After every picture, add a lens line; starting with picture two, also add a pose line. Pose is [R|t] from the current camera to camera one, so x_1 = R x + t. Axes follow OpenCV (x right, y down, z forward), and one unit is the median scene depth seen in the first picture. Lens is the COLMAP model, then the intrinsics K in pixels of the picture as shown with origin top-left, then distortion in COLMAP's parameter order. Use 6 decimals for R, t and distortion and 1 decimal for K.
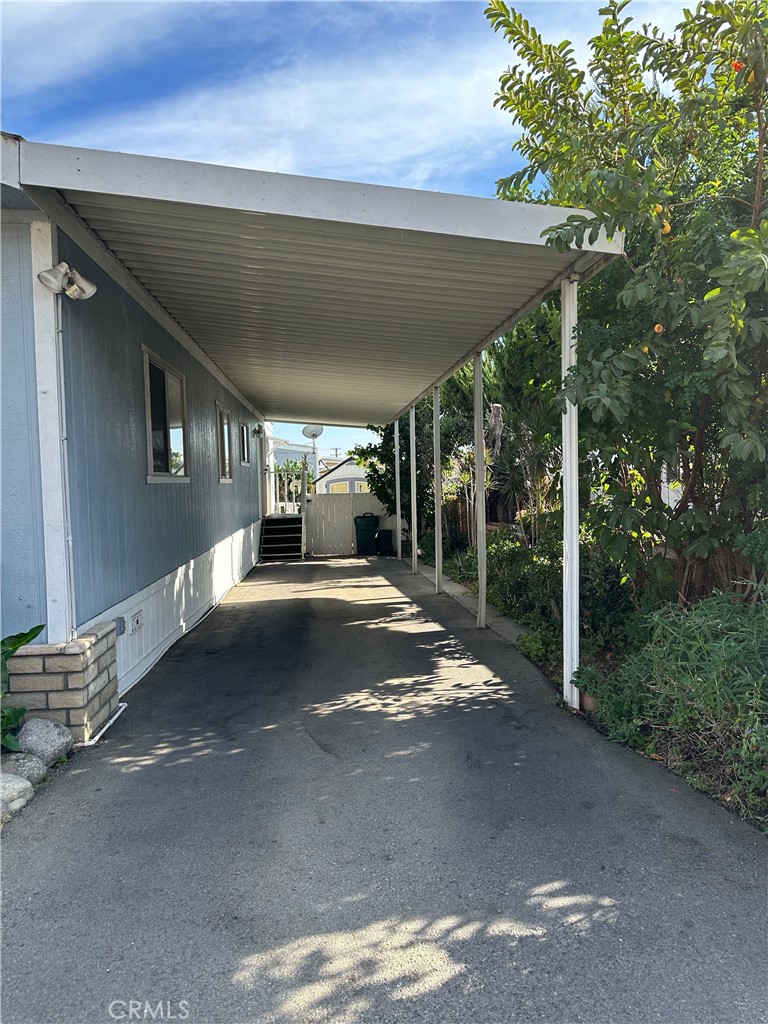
lens RADIAL K [[724.4, 0, 402.2], [0, 724.4, 501.6], [0, 0, 1]] dist [0.062255, -0.066593]
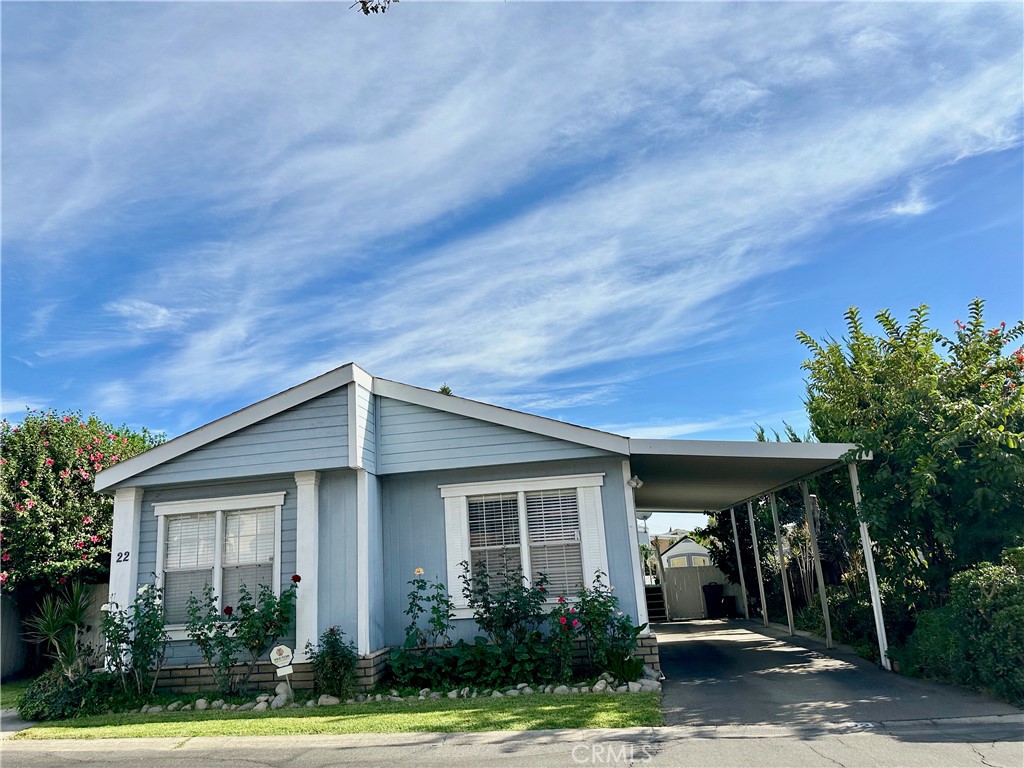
lens RADIAL K [[724.4, 0, 538.5], [0, 724.4, 380.5], [0, 0, 1]] dist [0.062255, -0.066593]
pose [[0.975838, -0.091860, -0.198248, -0.233298], [0.036669, 0.963312, -0.265866, 0.014327], [0.215397, 0.252172, 0.943405, -1.323033]]
